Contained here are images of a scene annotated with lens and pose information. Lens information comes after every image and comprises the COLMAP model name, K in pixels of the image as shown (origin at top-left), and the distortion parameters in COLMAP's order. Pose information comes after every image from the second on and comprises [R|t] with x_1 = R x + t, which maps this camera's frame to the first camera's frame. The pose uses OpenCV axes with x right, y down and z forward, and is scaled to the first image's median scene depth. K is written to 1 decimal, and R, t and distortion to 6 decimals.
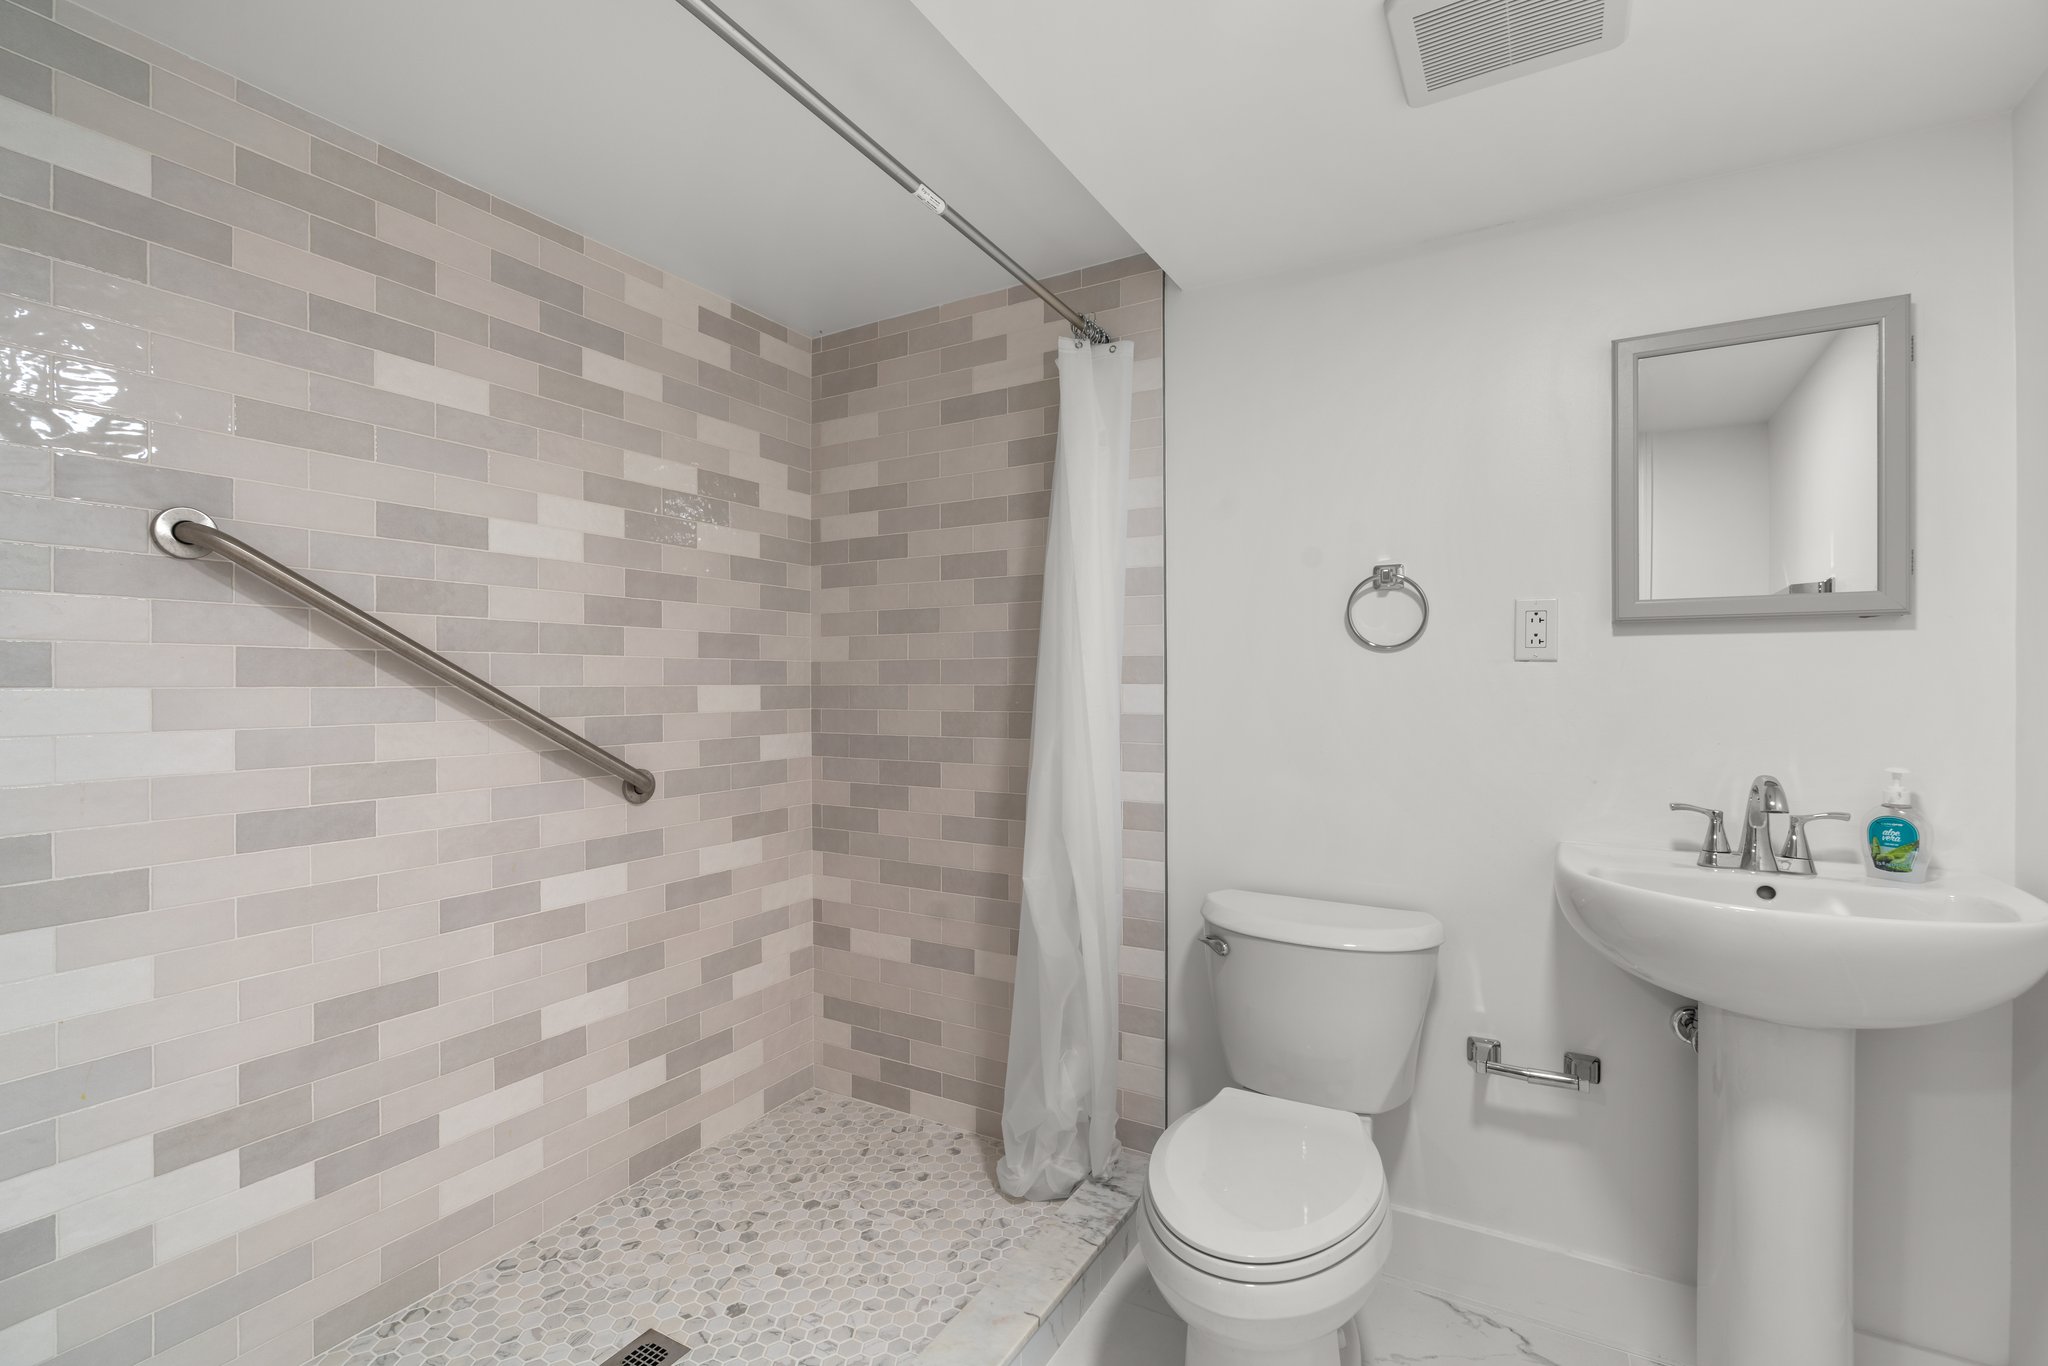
lens RADIAL K [[921.2, 0, 1024.0], [0, 921.2, 683.0], [0, 0, 1]] dist [-0.013491, 0.006439]
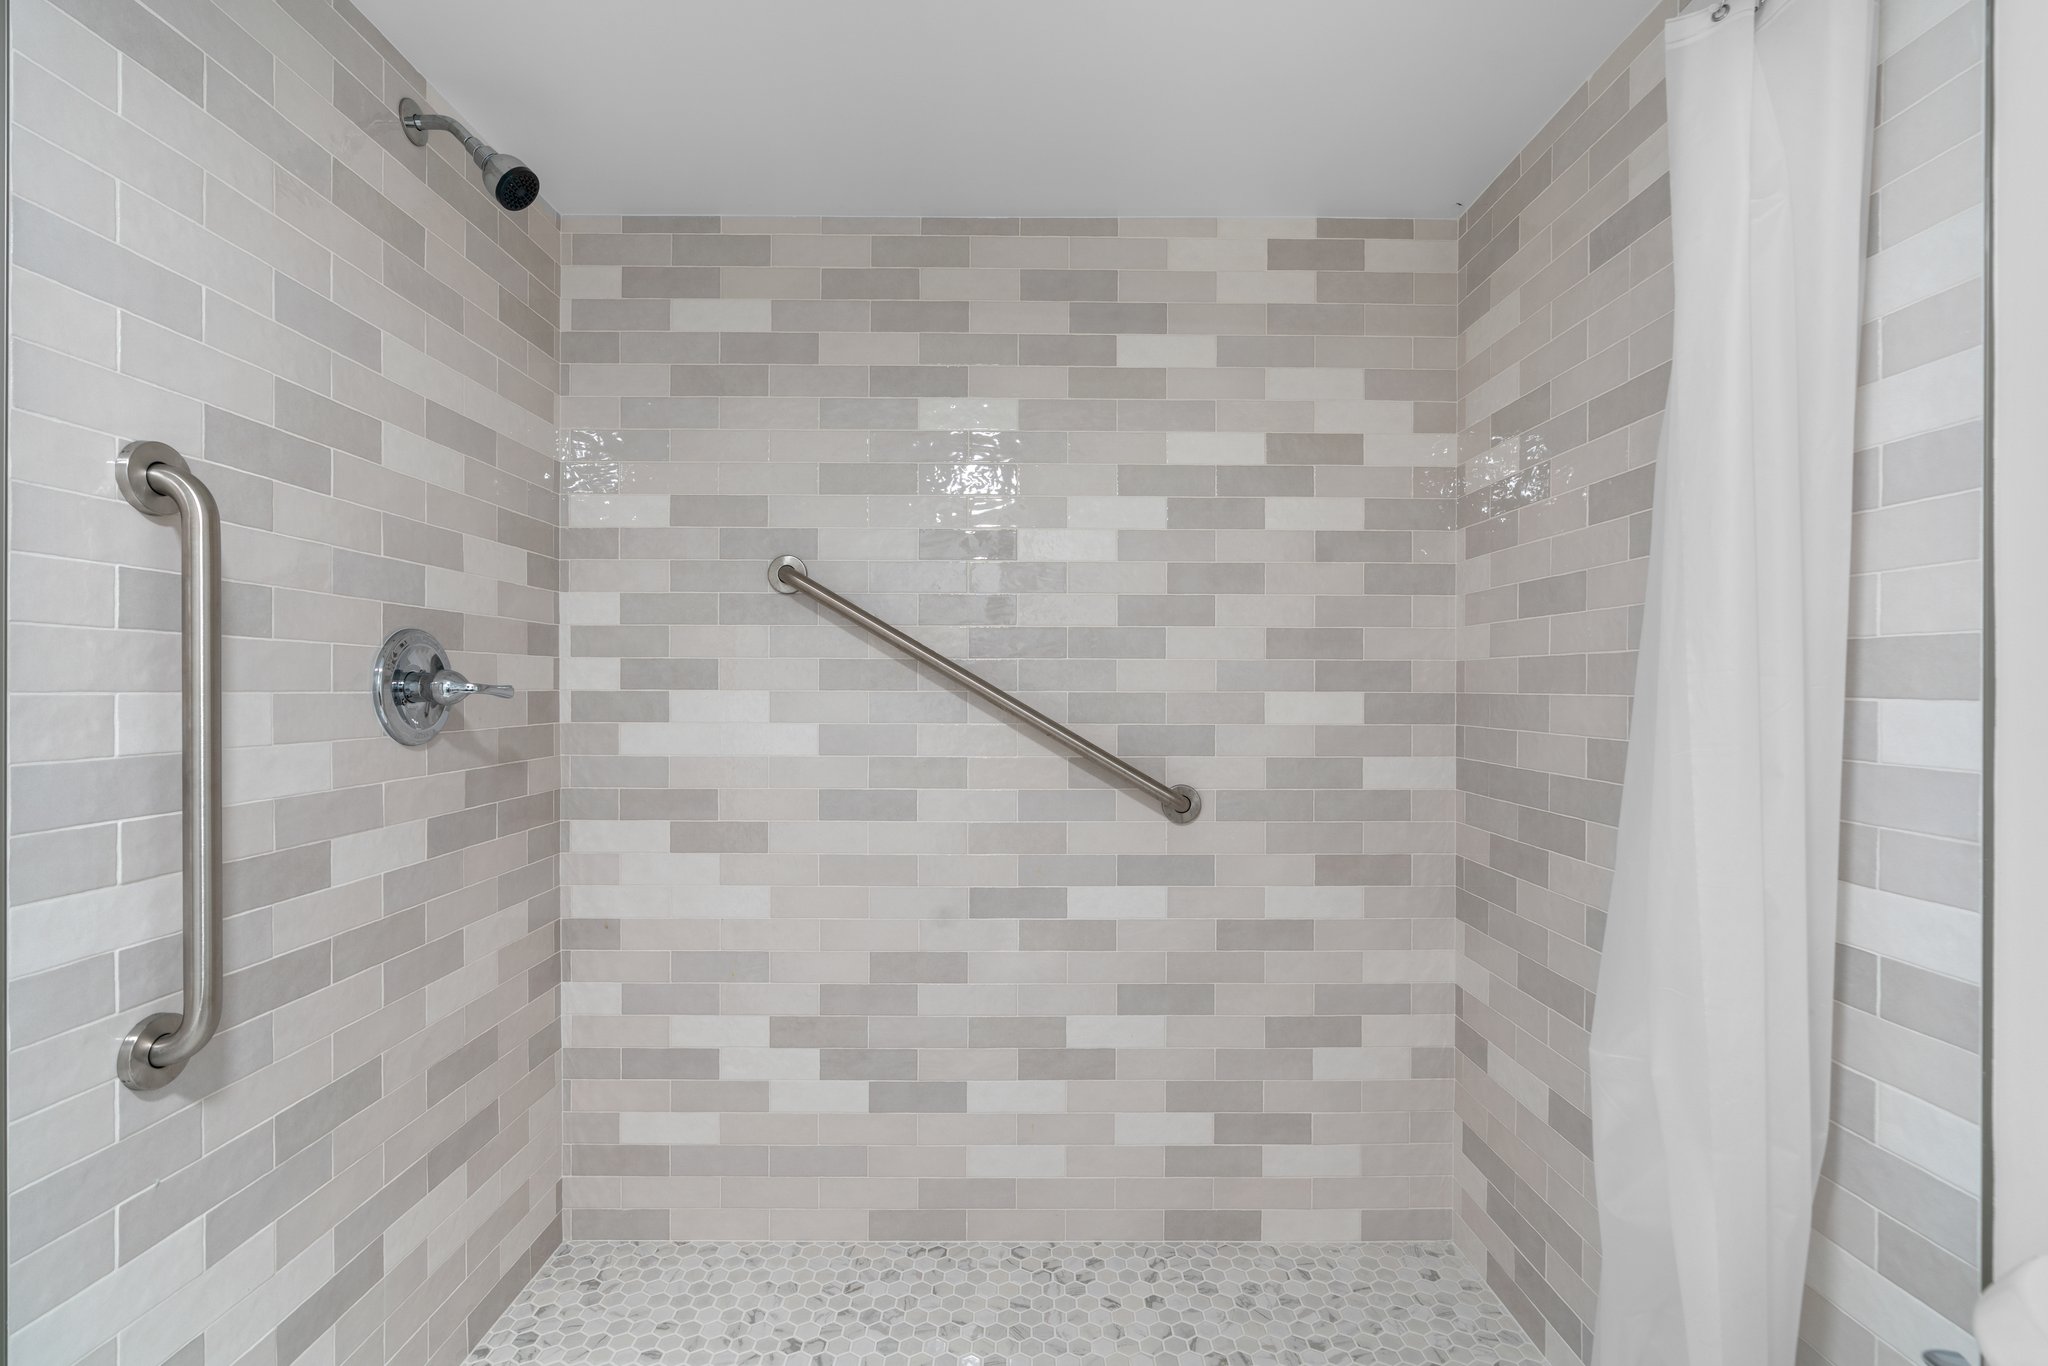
lens RADIAL K [[931.6, 0, 1026.7], [0, 931.6, 688.1], [0, 0, 1]] dist [-0.012315, 0.000869]
pose [[0.506913, 0.007569, -0.861964, 0.289165], [-0.004704, 0.999971, 0.006015, -0.005387], [0.861984, 0.001006, 0.506934, 0.411452]]
